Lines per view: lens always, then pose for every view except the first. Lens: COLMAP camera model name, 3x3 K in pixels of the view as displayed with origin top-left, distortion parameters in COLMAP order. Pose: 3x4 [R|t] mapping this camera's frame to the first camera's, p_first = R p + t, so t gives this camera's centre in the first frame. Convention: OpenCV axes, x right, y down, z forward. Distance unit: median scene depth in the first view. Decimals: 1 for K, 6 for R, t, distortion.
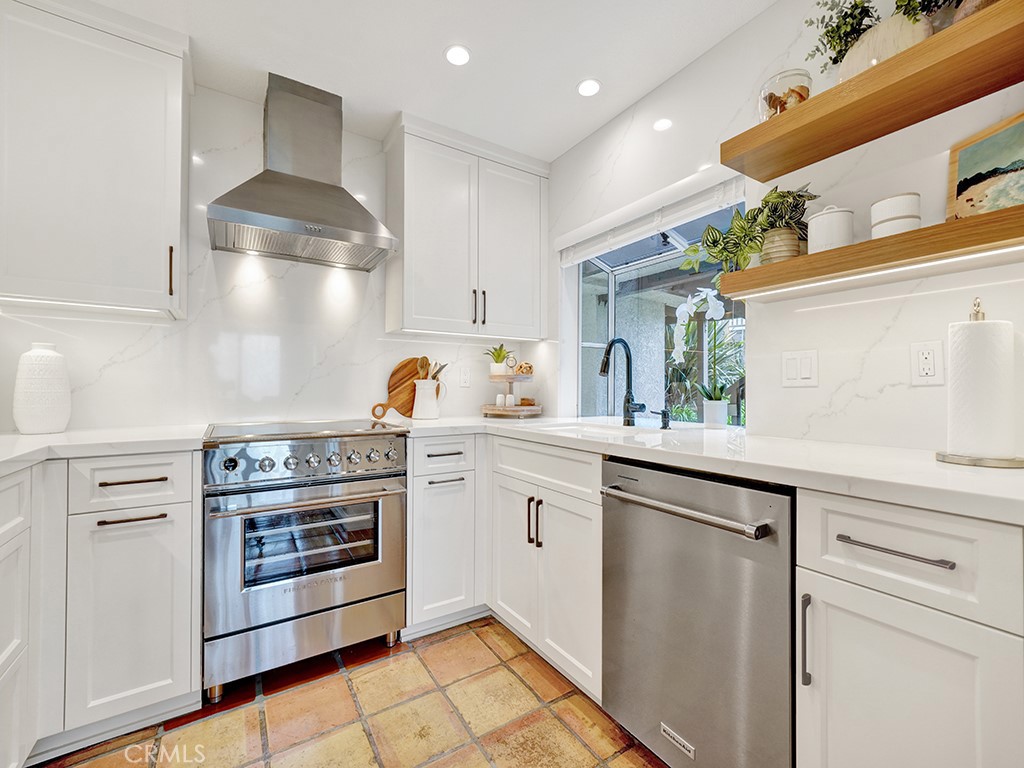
lens RADIAL K [[431.9, 0, 512.7], [0, 431.9, 386.8], [0, 0, 1]] dist [-0.000592, -0.000017]
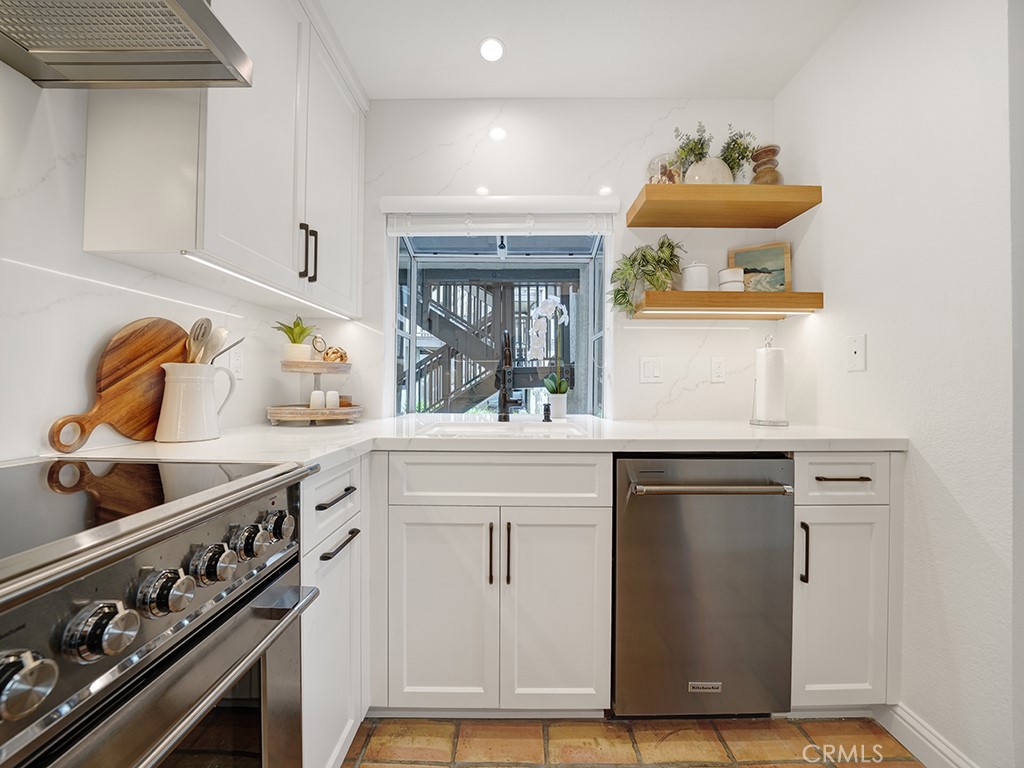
lens RADIAL K [[366.1, 0, 513.3], [0, 366.1, 383.4], [0, 0, 1]] dist [-0.022053, 0.001367]
pose [[0.548724, 0.005899, 0.835983, -0.408177], [-0.007981, 0.999966, -0.001817, 0.005657], [-0.835966, -0.005675, 0.548752, 0.521960]]
